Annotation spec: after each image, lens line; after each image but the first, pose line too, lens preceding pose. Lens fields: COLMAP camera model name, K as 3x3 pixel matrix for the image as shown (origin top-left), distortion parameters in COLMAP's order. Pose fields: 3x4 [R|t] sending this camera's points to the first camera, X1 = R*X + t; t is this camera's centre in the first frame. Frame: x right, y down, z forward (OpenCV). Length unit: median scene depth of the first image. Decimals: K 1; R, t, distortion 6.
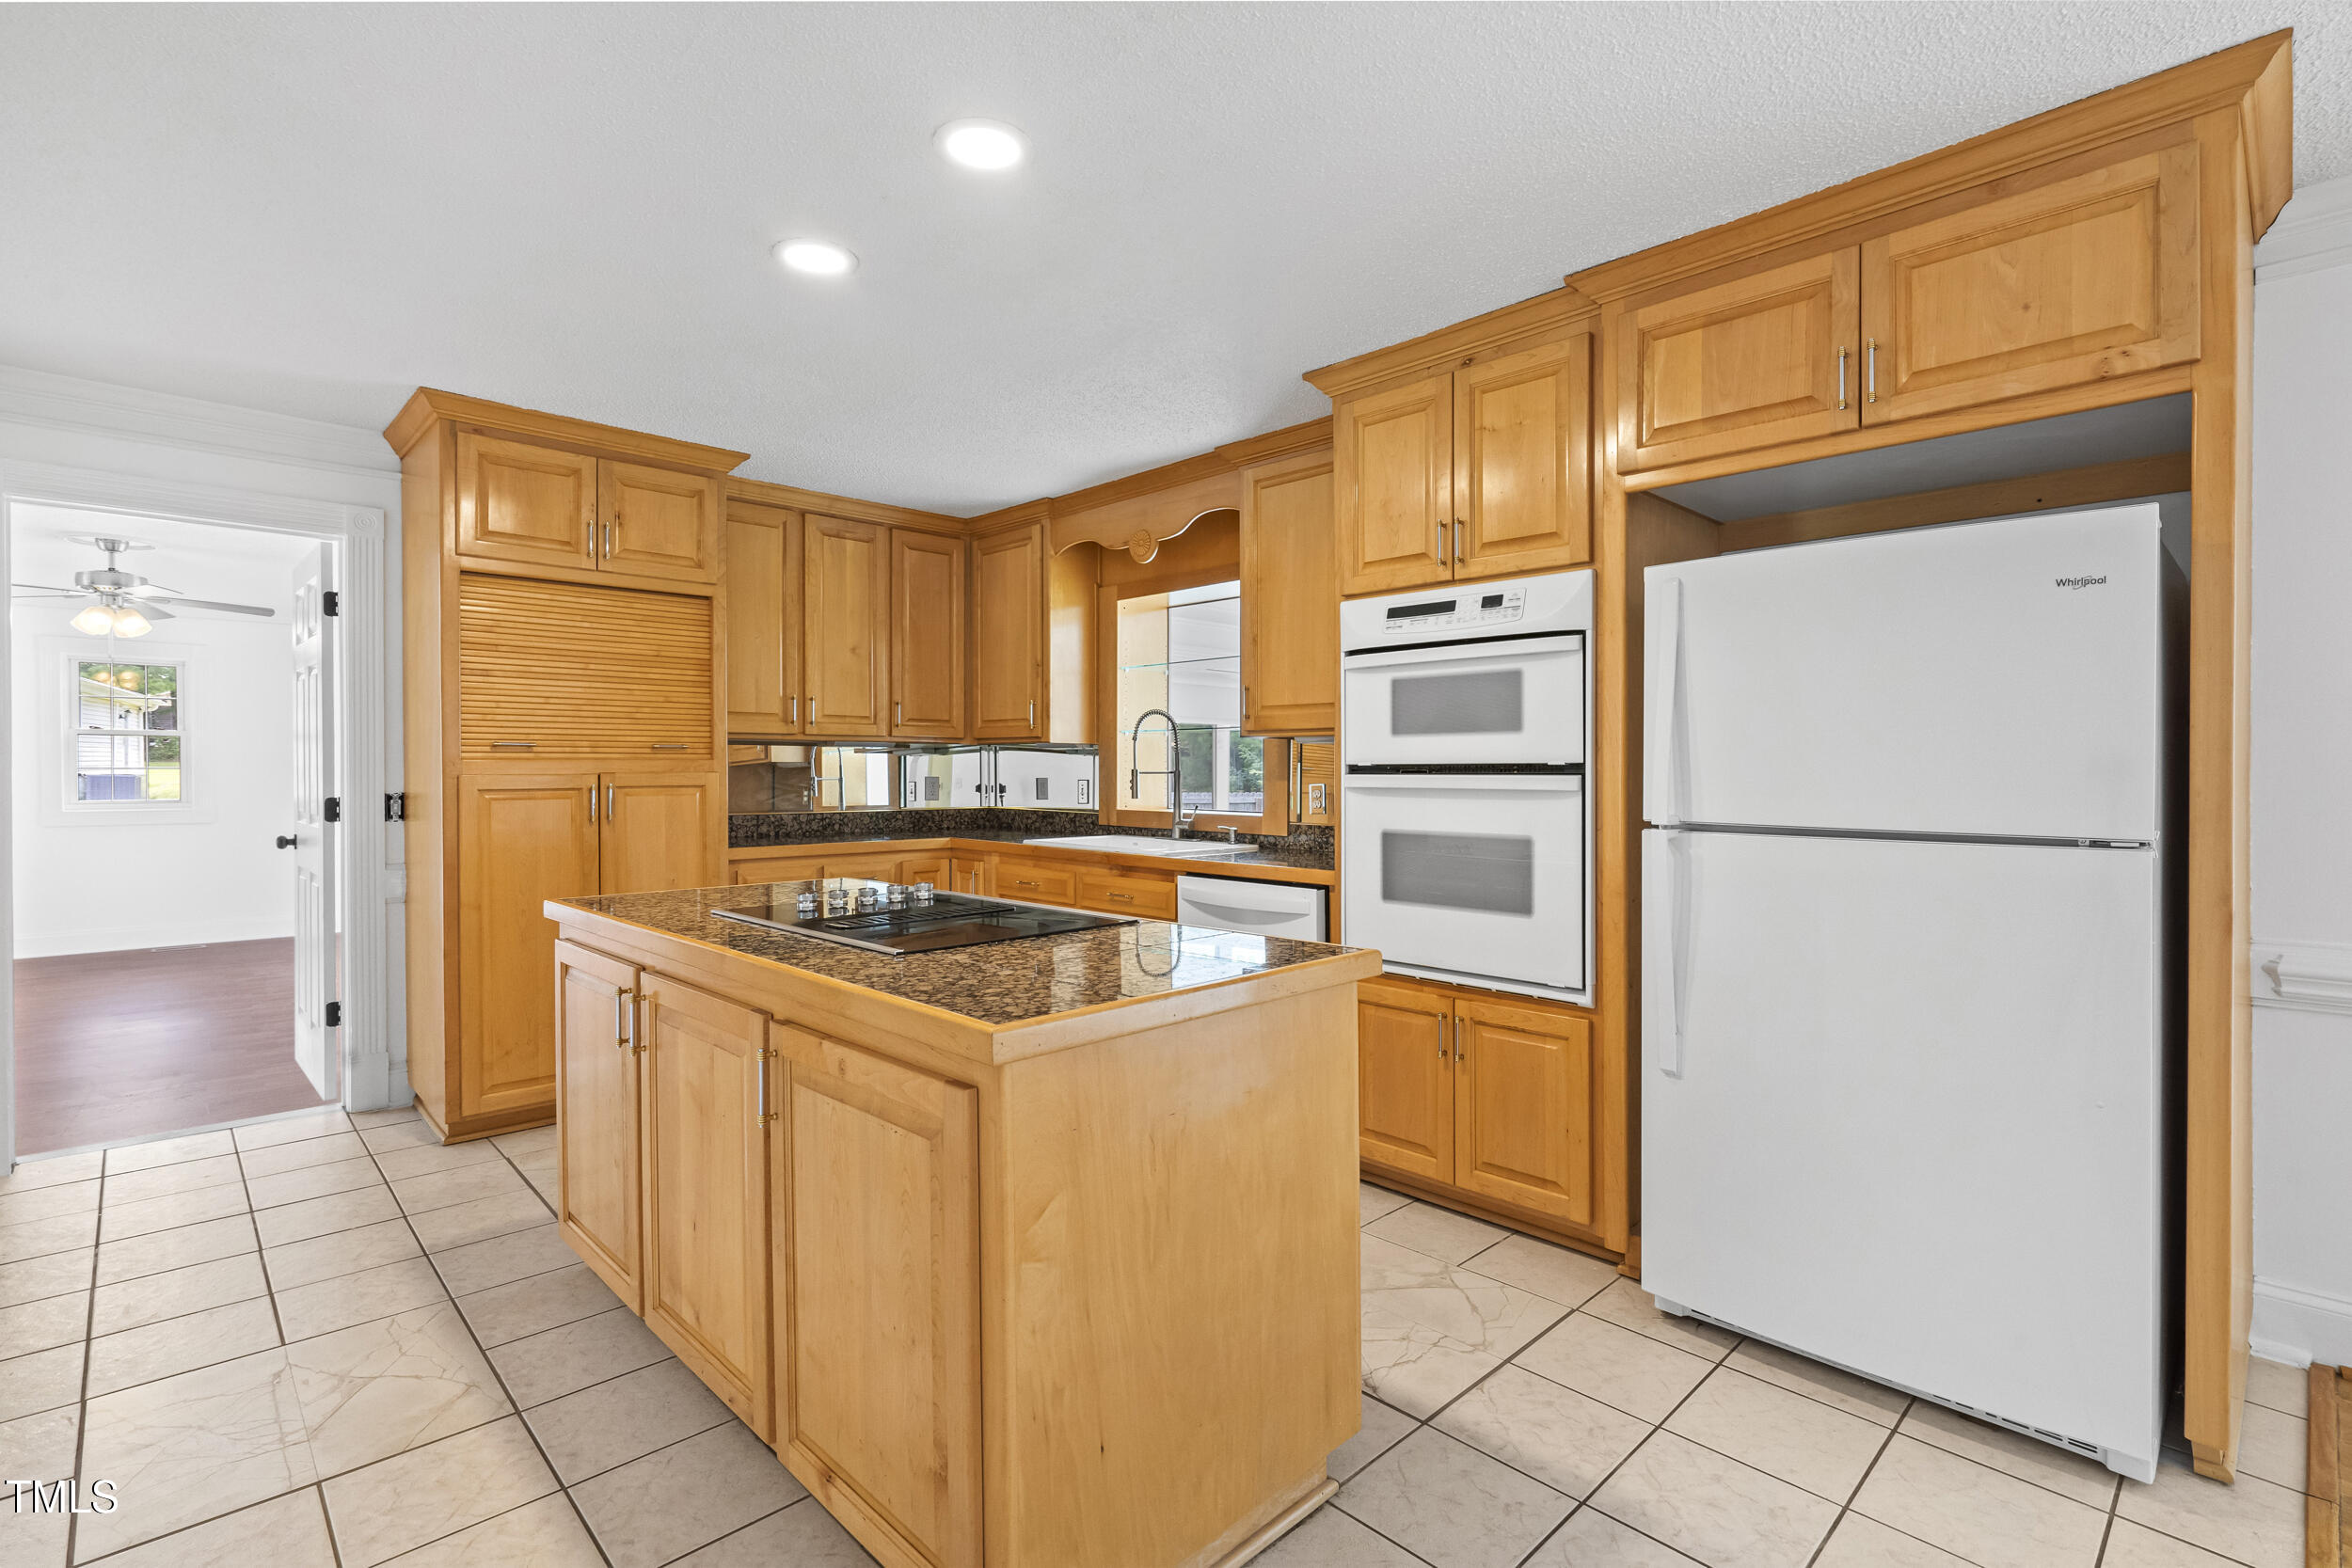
lens RADIAL K [[1092.1, 0, 1142.8], [0, 1092.1, 776.3], [0, 0, 1]] dist [-0.015182, 0.006904]
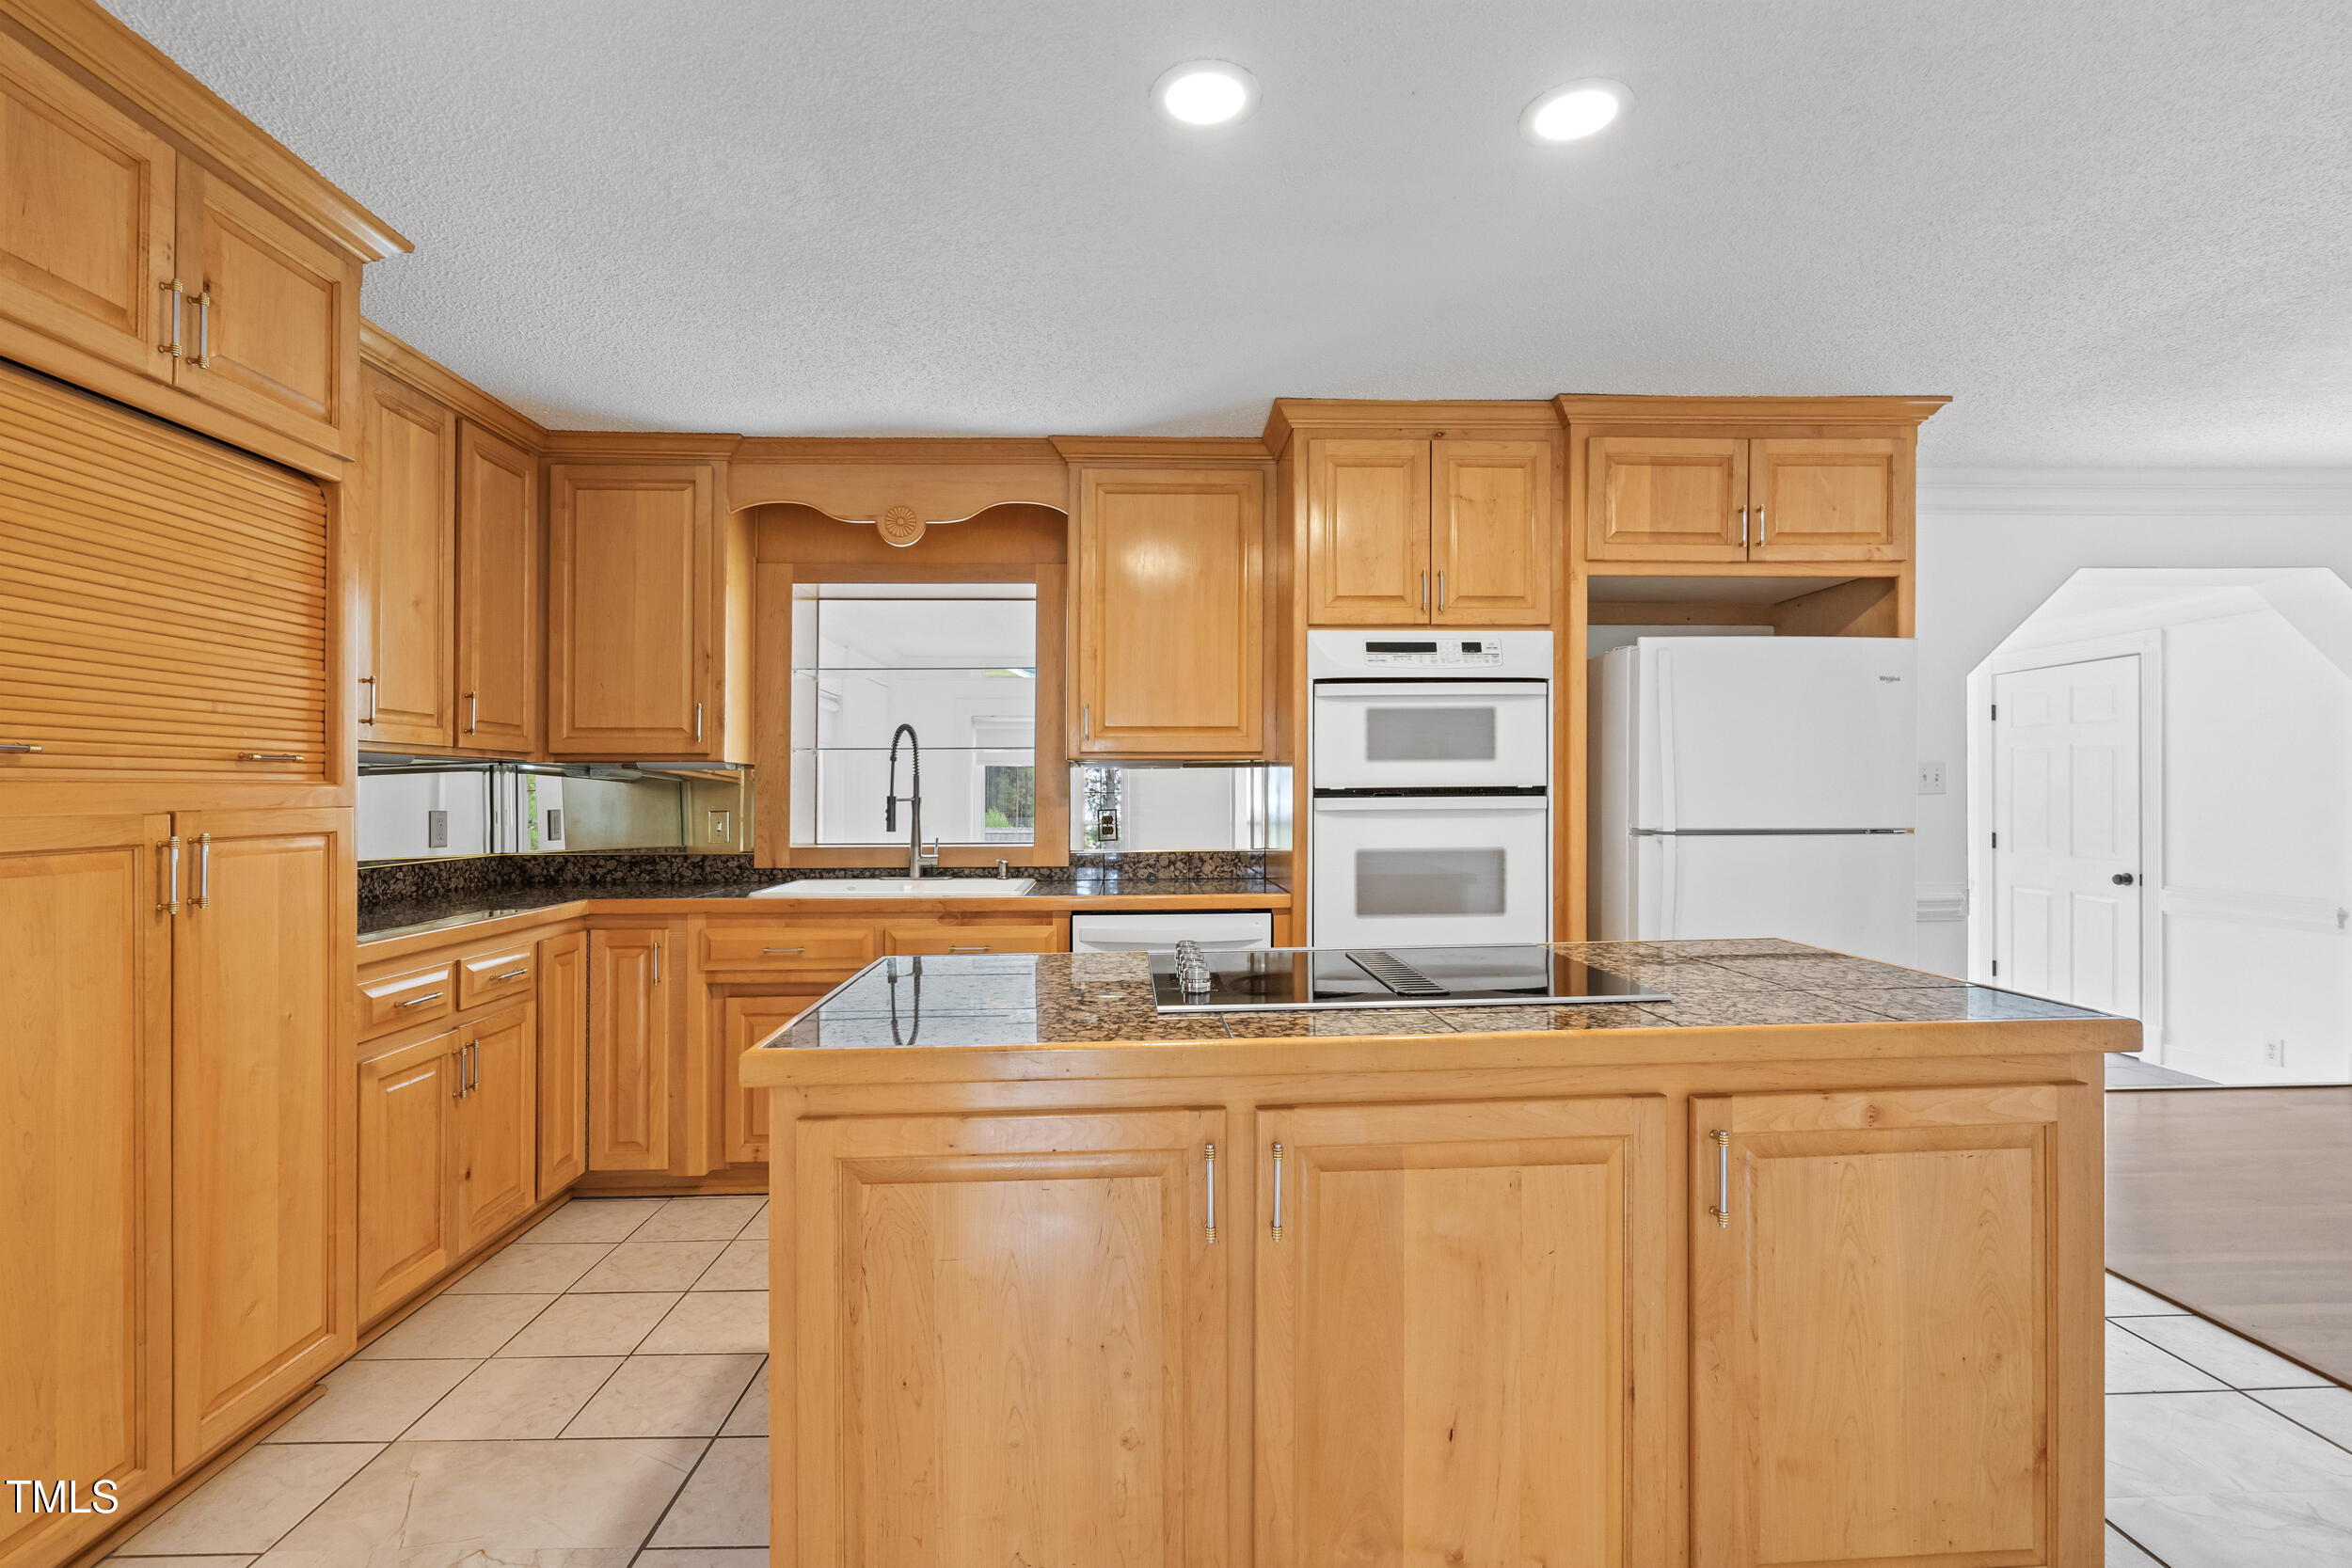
lens RADIAL K [[1096.4, 0, 1178.2], [0, 1096.4, 780.5], [0, 0, 1]] dist [-0.006099, 0.000187]
pose [[0.650361, 0.003742, 0.759616, -0.743640], [0.012693, 0.999795, -0.015793, -0.003432], [-0.759519, 0.019913, 0.650180, 0.461823]]
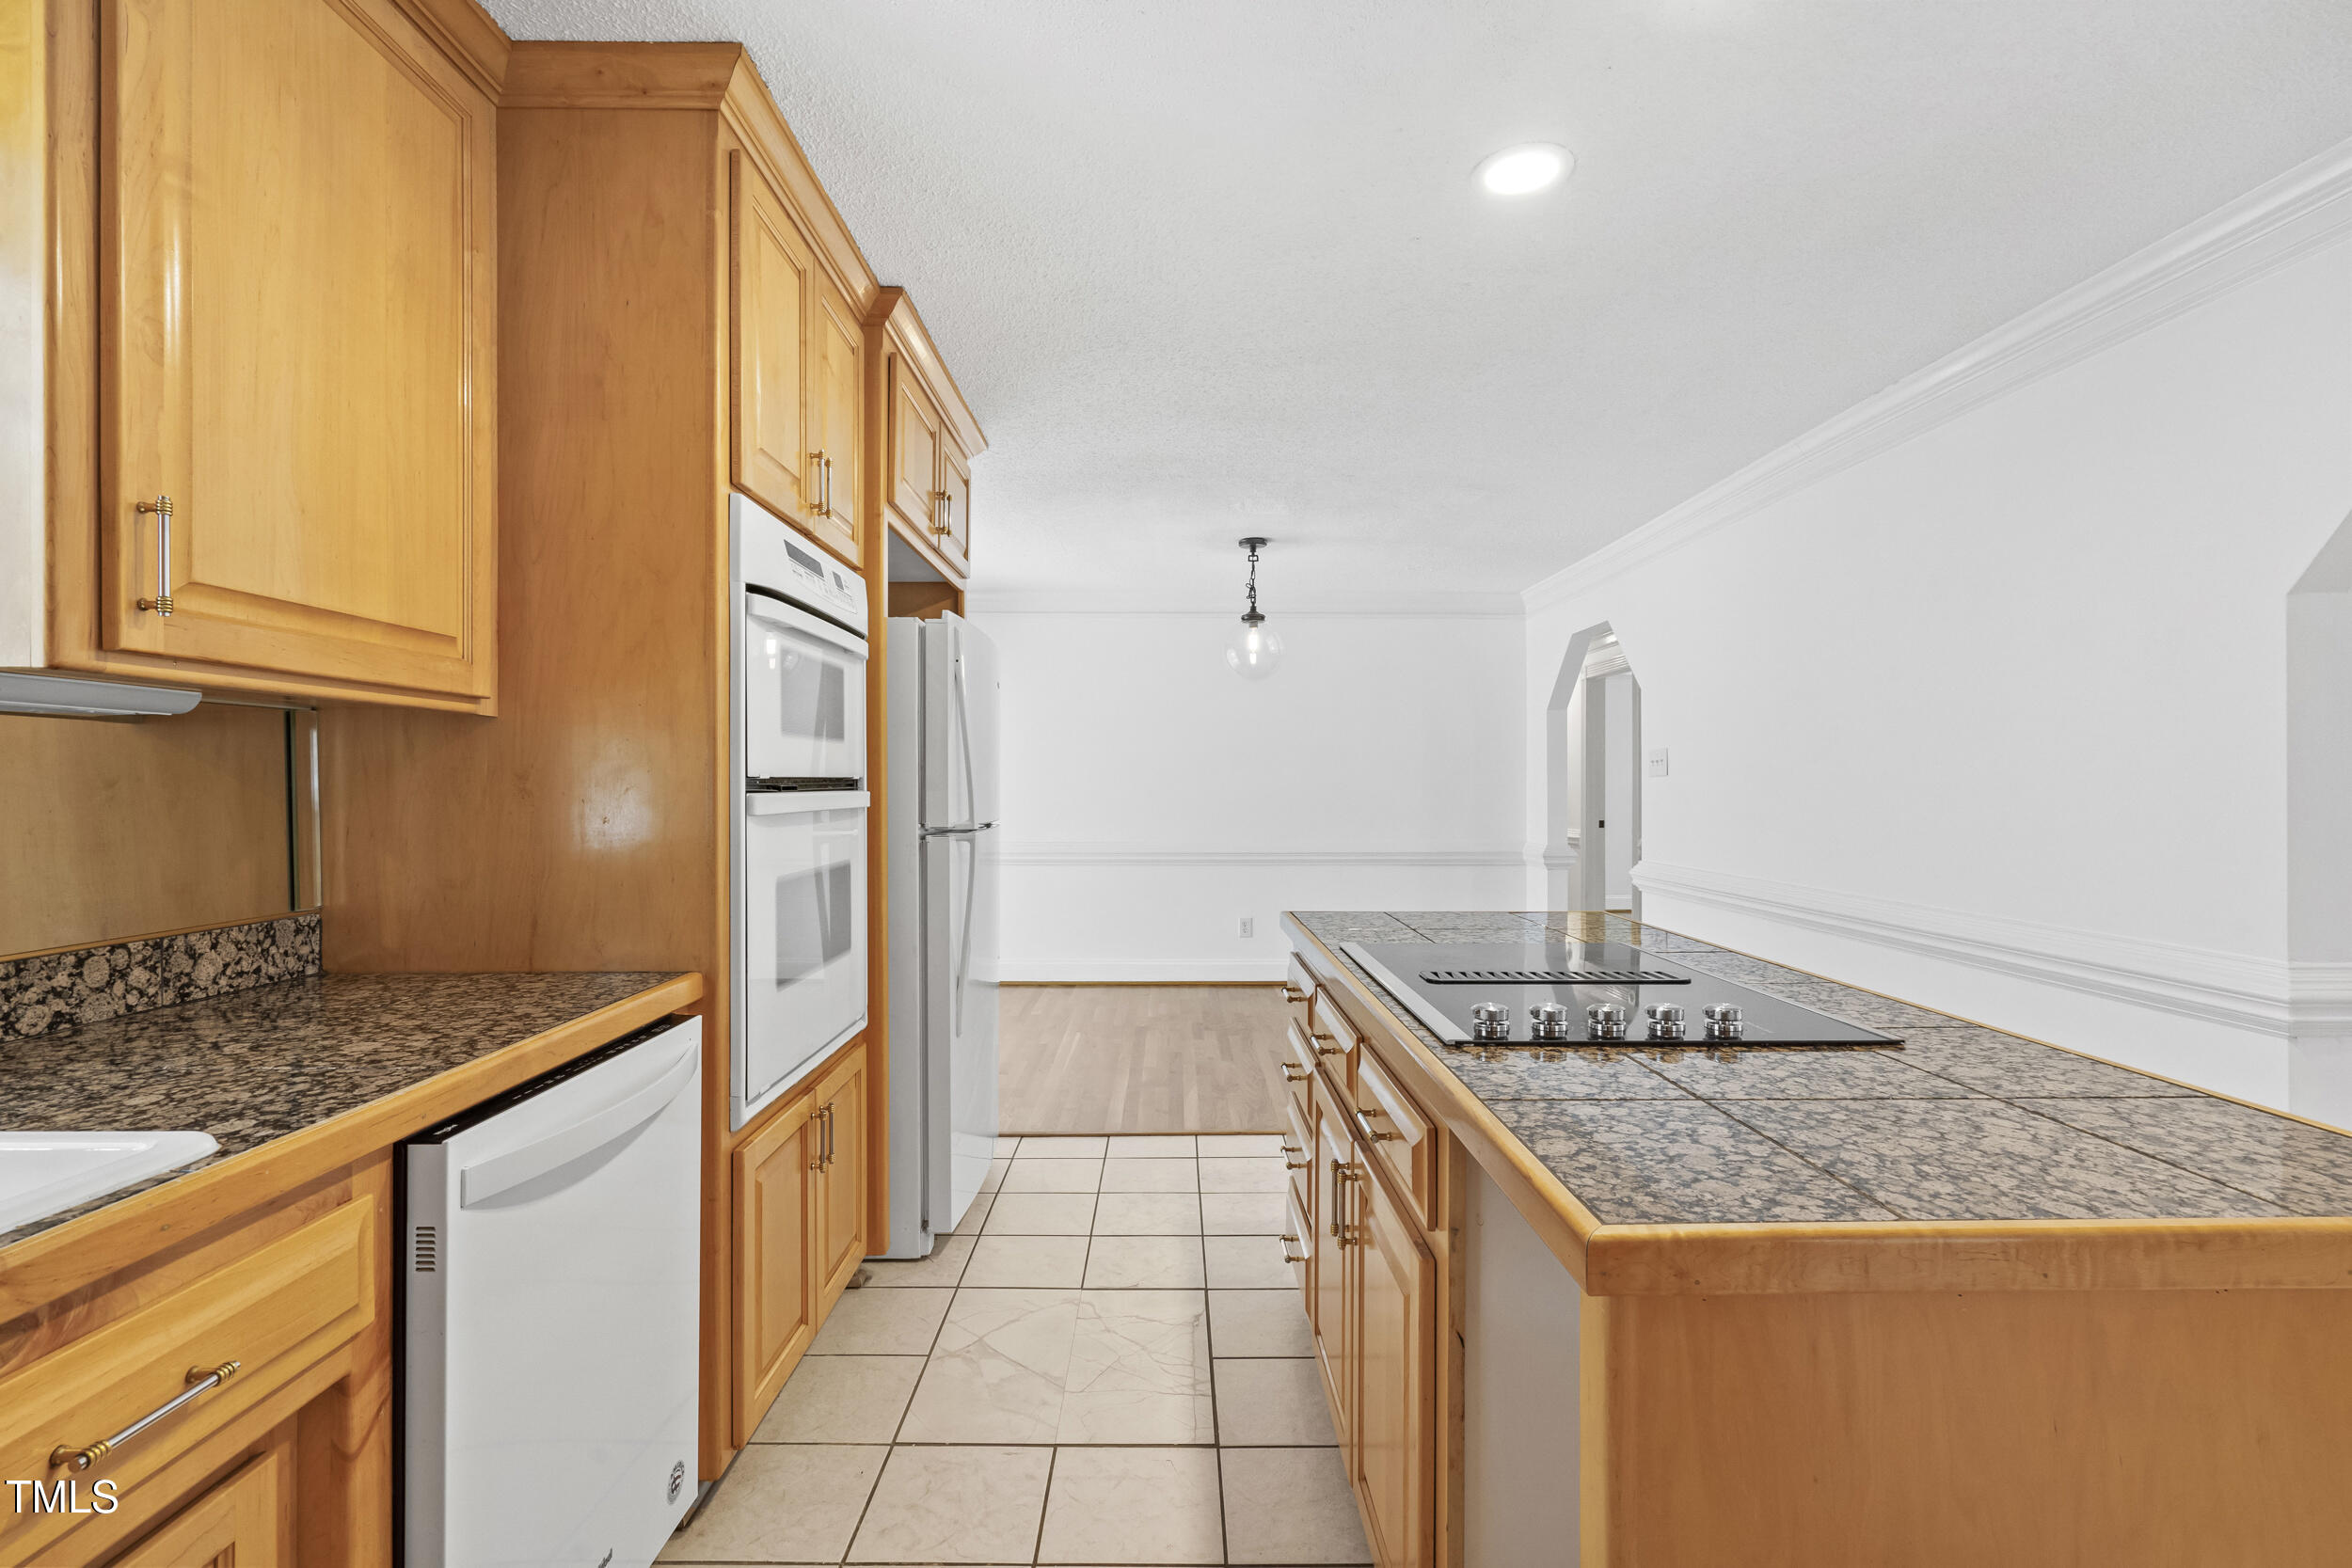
lens RADIAL K [[1092.1, 0, 1183.2], [0, 1092.1, 788.8], [0, 0, 1]] dist [-0.015182, 0.006904]
pose [[-0.754799, -0.004852, 0.655939, -0.402913], [0.002292, 0.999947, 0.010034, -0.009942], [-0.655953, 0.009077, -0.754747, 1.398753]]
